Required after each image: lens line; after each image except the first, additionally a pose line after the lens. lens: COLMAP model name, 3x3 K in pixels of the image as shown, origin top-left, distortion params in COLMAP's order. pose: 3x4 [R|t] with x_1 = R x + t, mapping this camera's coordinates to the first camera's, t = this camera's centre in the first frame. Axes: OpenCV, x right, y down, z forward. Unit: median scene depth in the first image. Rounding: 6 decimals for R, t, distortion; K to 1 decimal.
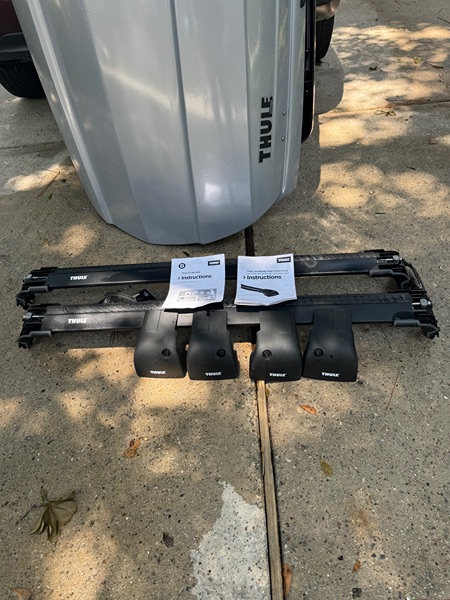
lens RADIAL K [[411.2, 0, 220.3], [0, 411.2, 300.5], [0, 0, 1]] dist [0.022412, -0.015243]
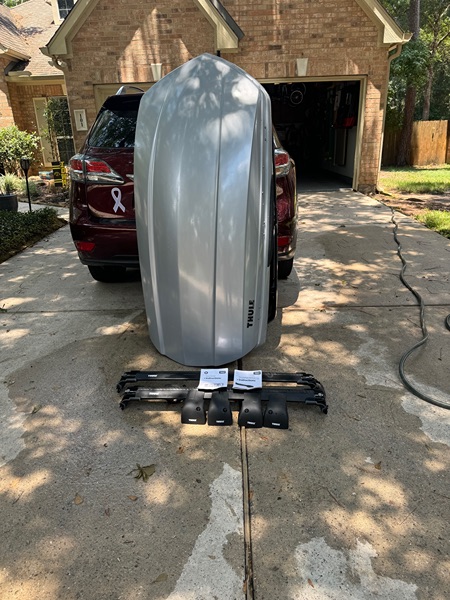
lens RADIAL K [[411.2, 0, 224.8], [0, 411.2, 295.6], [0, 0, 1]] dist [0.022412, -0.015243]
pose [[0.996184, 0.083940, 0.023924, -0.083845], [-0.066762, 0.909356, -0.410628, 0.391441], [-0.056223, 0.407464, 0.911489, -0.990570]]
